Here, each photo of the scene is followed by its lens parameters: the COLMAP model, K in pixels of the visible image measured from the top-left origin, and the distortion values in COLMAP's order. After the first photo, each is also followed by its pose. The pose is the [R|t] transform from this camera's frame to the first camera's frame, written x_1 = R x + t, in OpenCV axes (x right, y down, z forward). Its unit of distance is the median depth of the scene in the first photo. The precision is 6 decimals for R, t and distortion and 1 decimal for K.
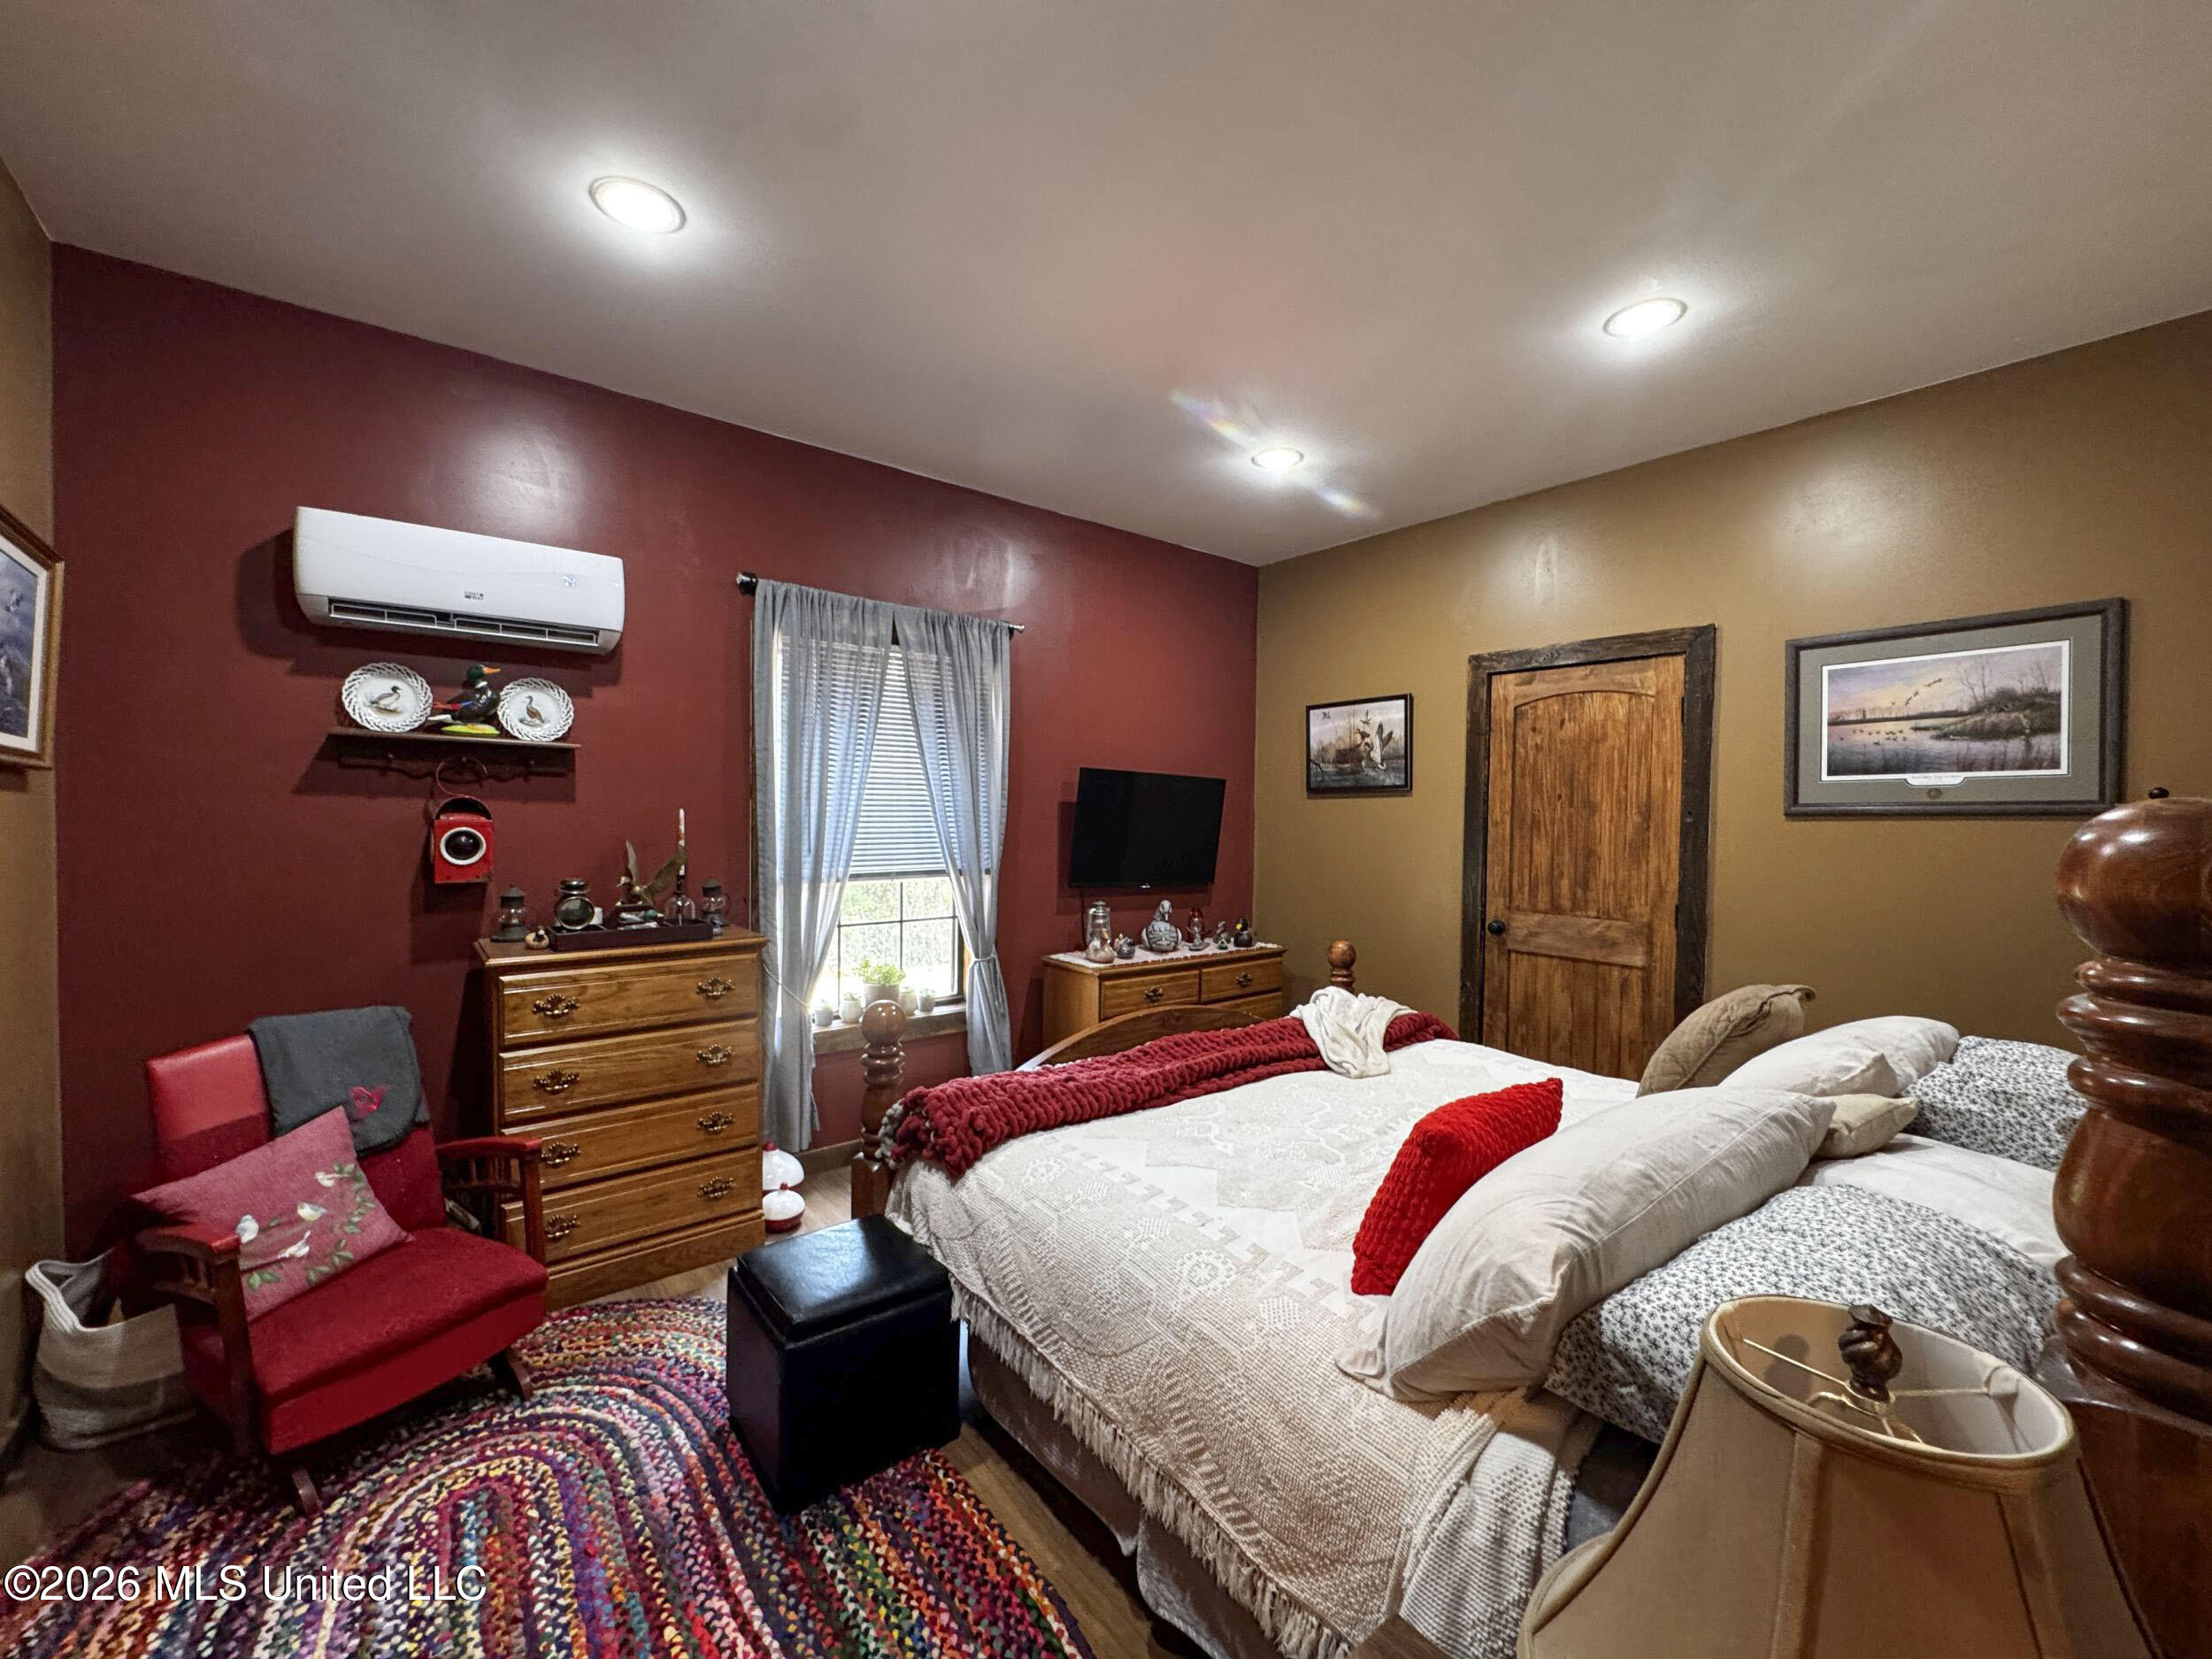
lens RADIAL K [[885.0, 0, 1103.4], [0, 885.0, 832.2], [0, 0, 1]] dist [-0.005195, 0.000861]
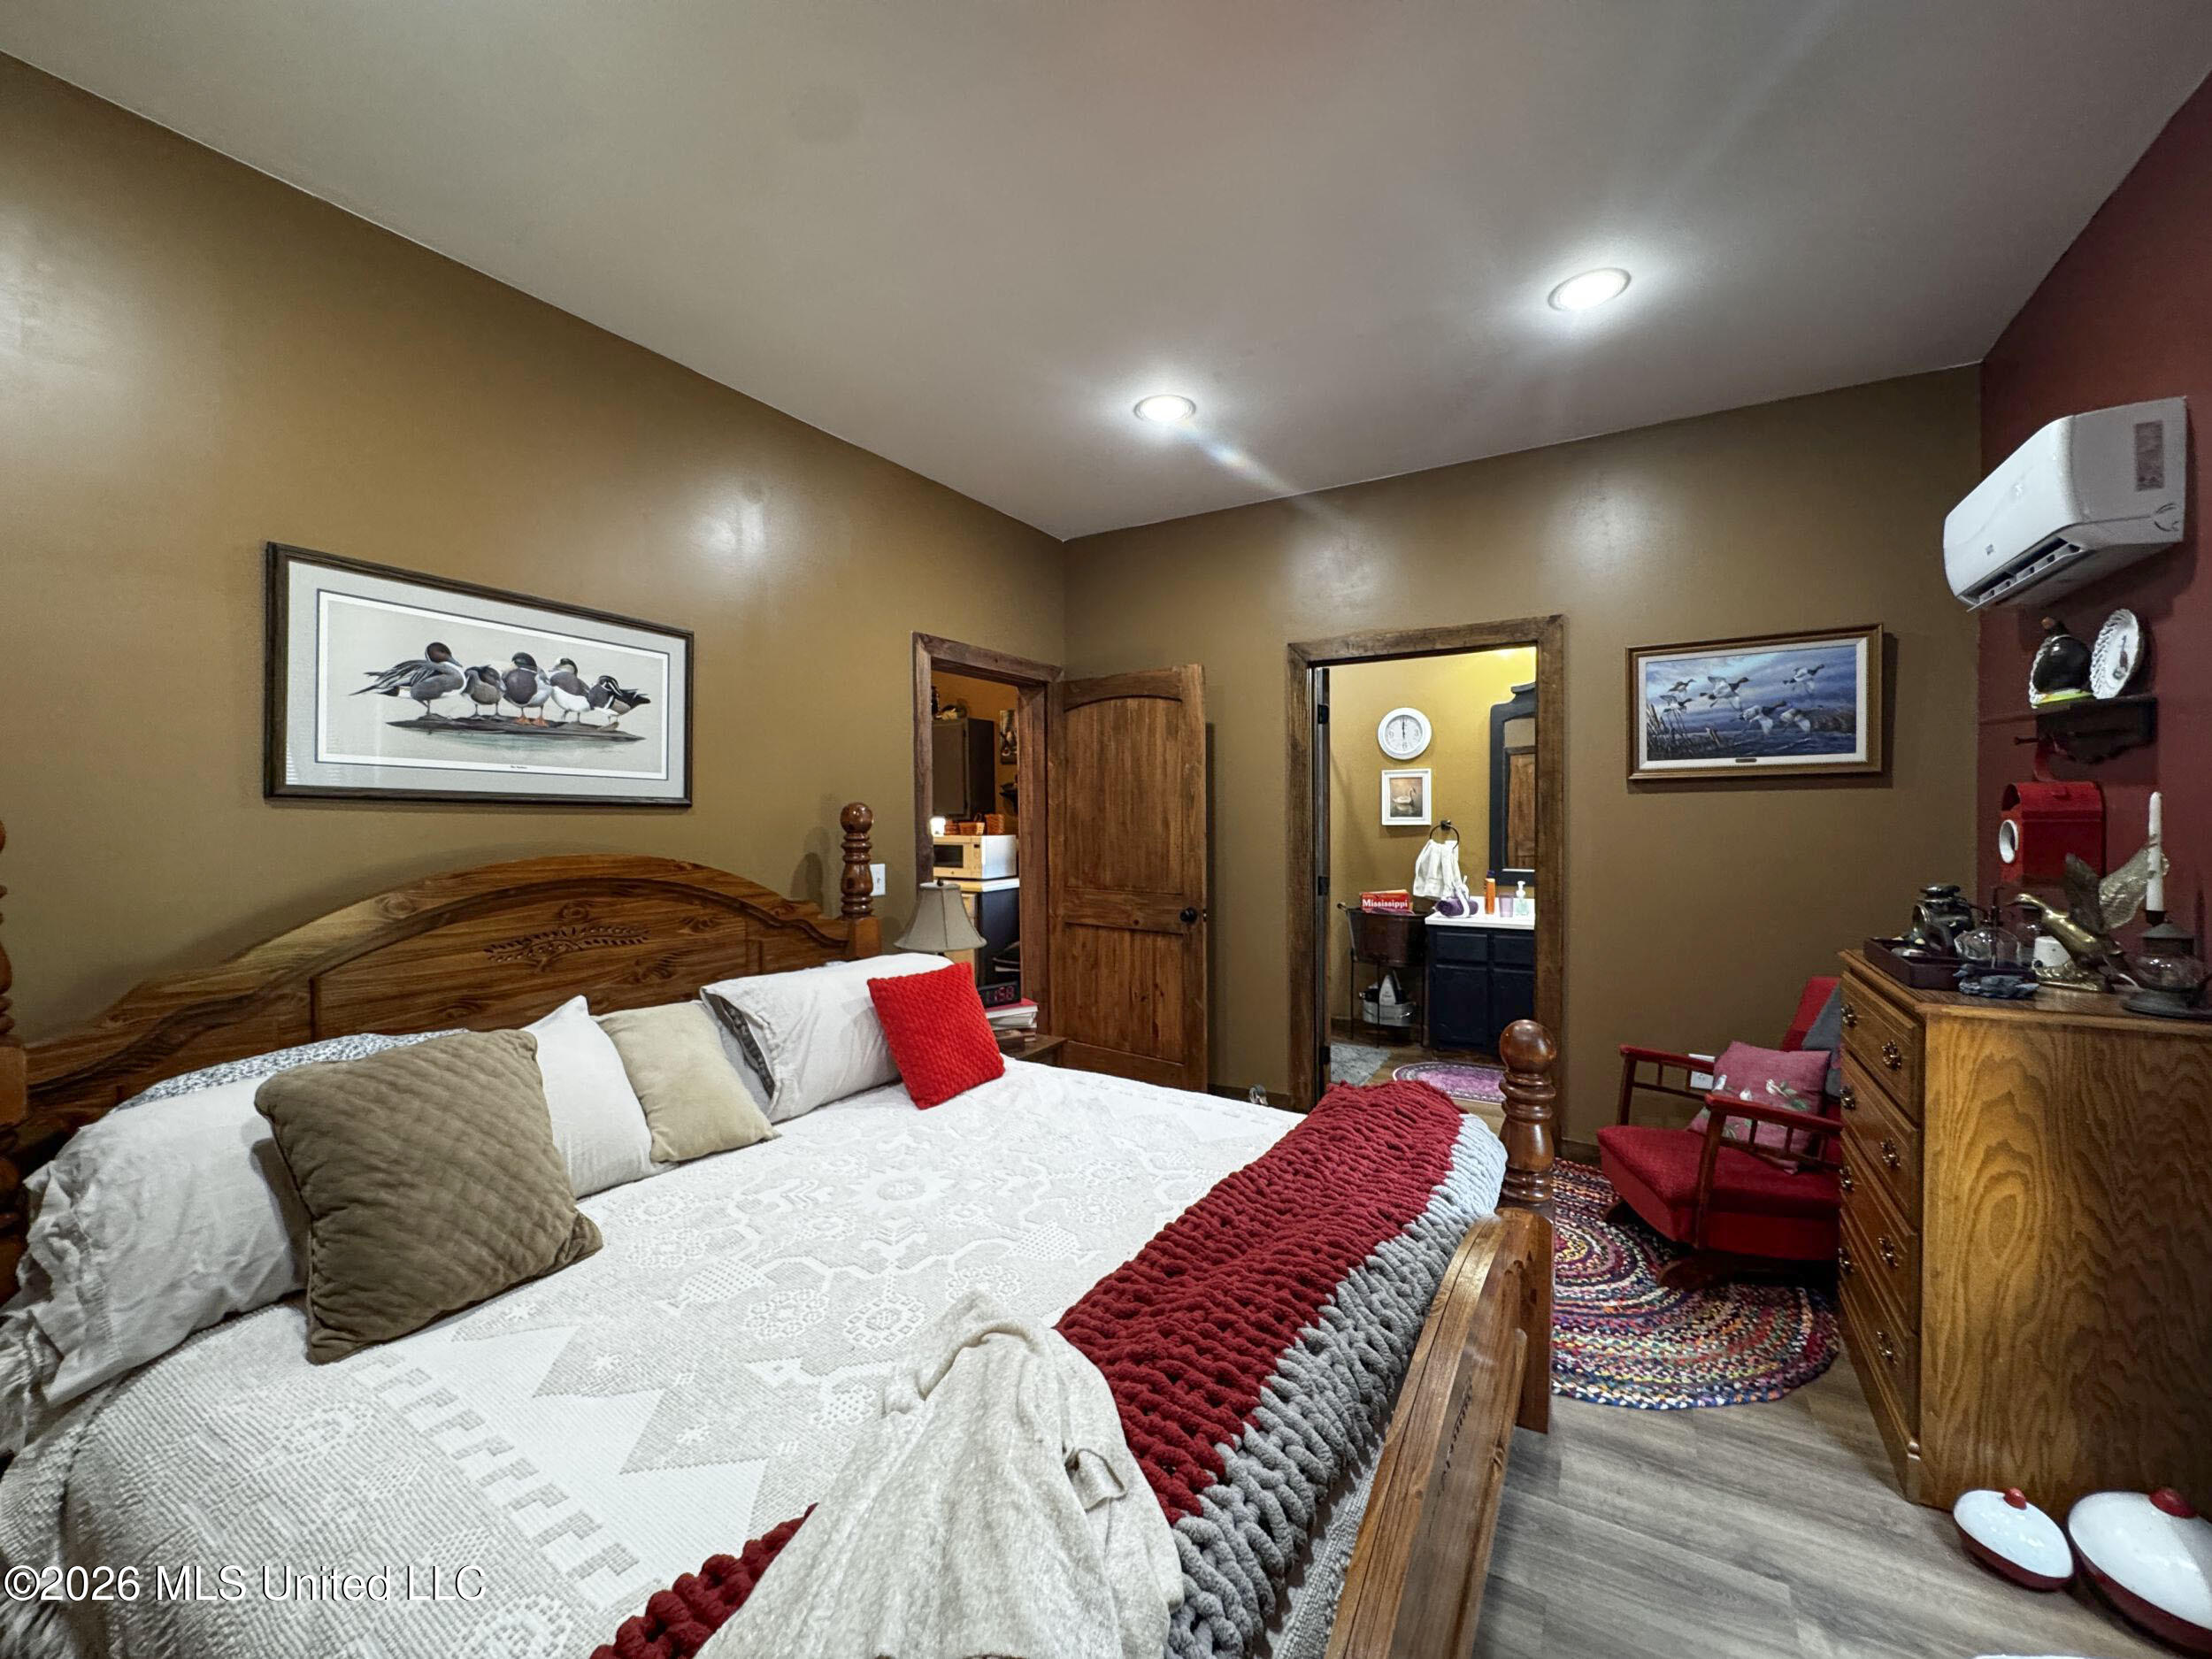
lens RADIAL K [[885.0, 0, 1105.0], [0, 885.0, 828.2], [0, 0, 1]] dist [-0.005195, 0.000861]
pose [[-0.938141, 0.005802, -0.346205, 0.358919], [-0.008420, 0.999182, 0.039564, -0.021989], [0.346152, 0.040032, -0.937324, 1.377231]]
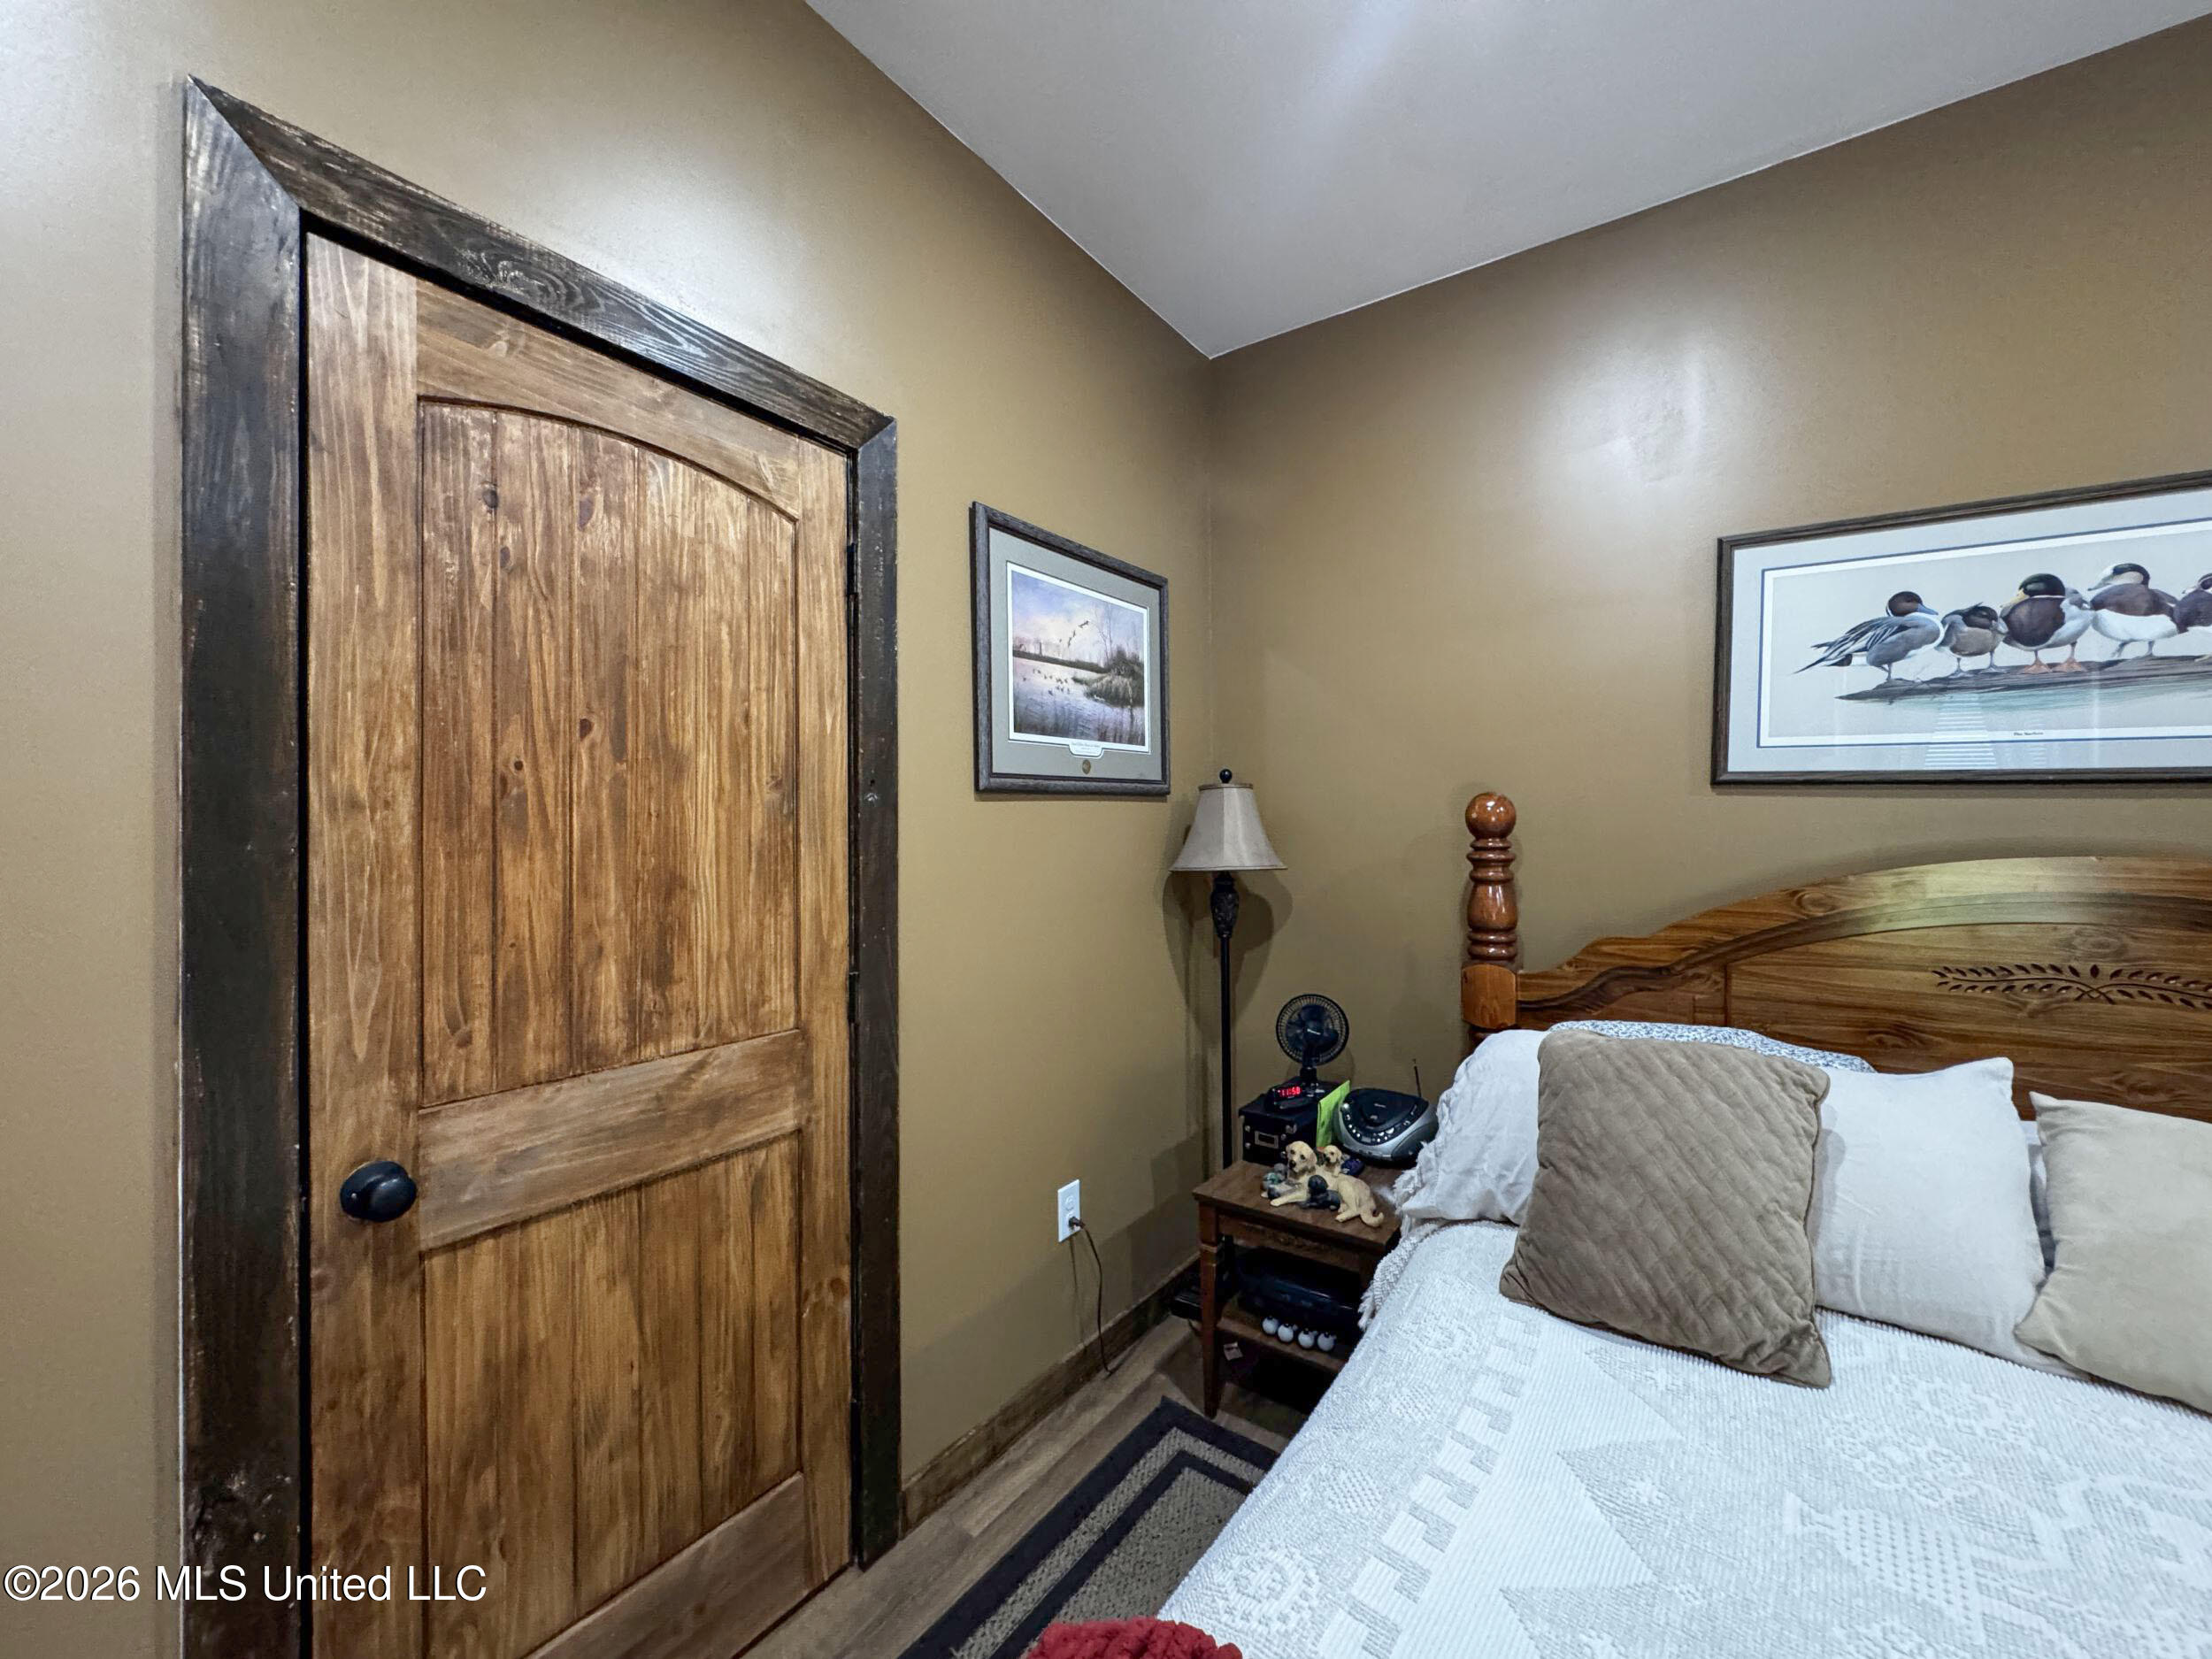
lens RADIAL K [[885.0, 0, 1104.9], [0, 885.0, 829.3], [0, 0, 1]] dist [-0.005195, 0.000861]
pose [[-0.268938, -0.013957, 0.963056, 0.177337], [0.023670, 0.999497, 0.021095, -0.004149], [-0.962867, 0.028469, -0.268472, 1.177955]]
